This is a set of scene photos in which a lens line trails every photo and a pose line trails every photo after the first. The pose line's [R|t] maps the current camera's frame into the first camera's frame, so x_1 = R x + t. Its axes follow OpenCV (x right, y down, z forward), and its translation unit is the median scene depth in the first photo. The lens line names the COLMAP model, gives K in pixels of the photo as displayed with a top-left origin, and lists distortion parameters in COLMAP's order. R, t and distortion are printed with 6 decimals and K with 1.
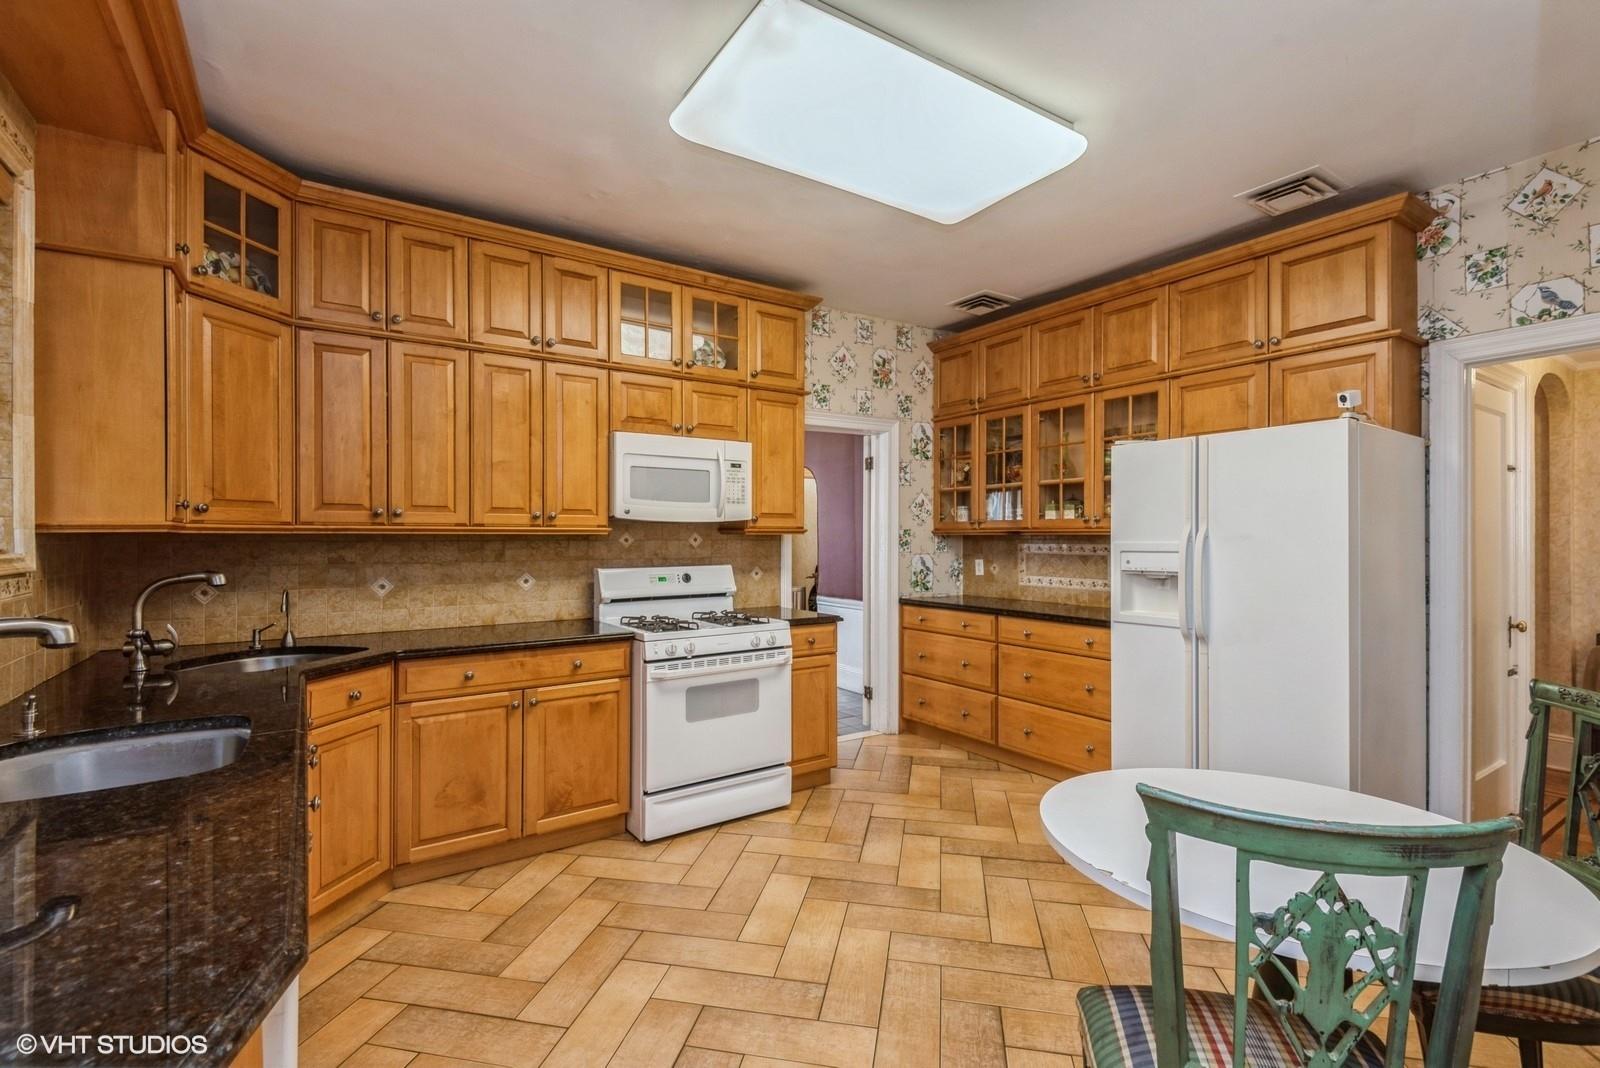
lens RADIAL K [[728.3, 0, 800.0], [0, 728.3, 534.0], [0, 0, 1]] dist [0.027254, -0.019788]
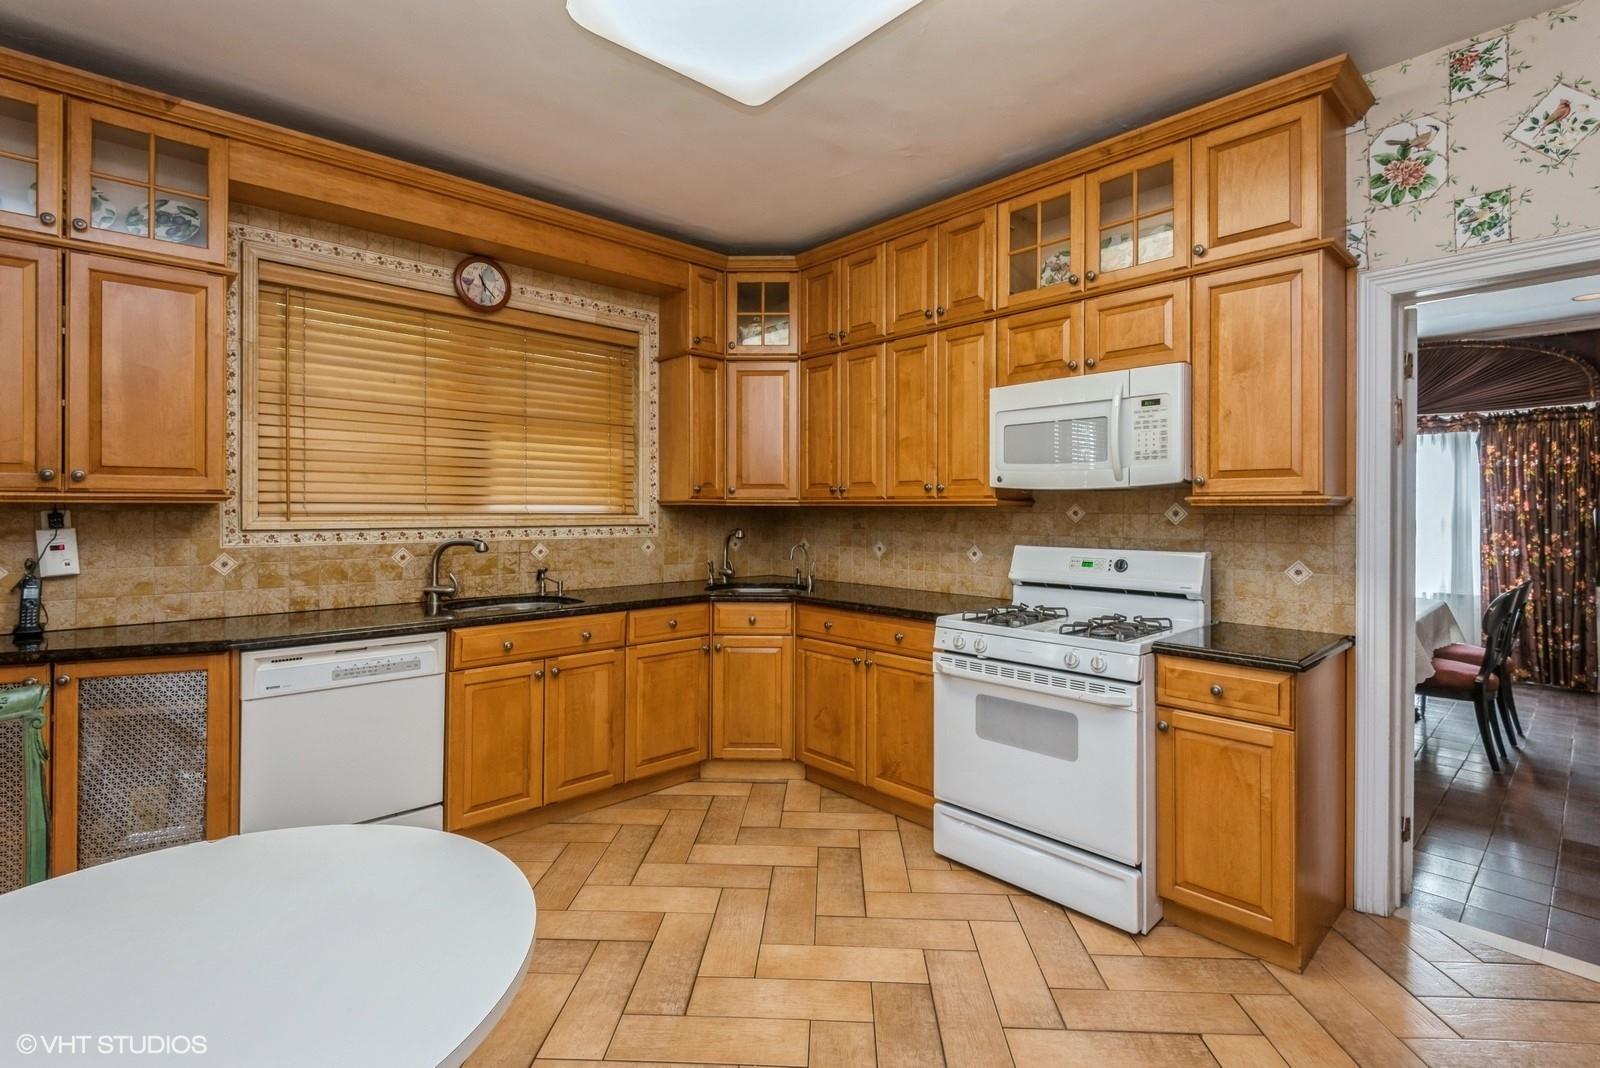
lens RADIAL K [[743.7, 0, 793.9], [0, 743.7, 509.7], [0, 0, 1]] dist [0.004618, -0.007121]
pose [[0.142446, 0.002849, -0.989799, 0.610819], [-0.000110, 0.999996, 0.002863, 0.002610], [0.989803, -0.000299, 0.142445, 0.651740]]
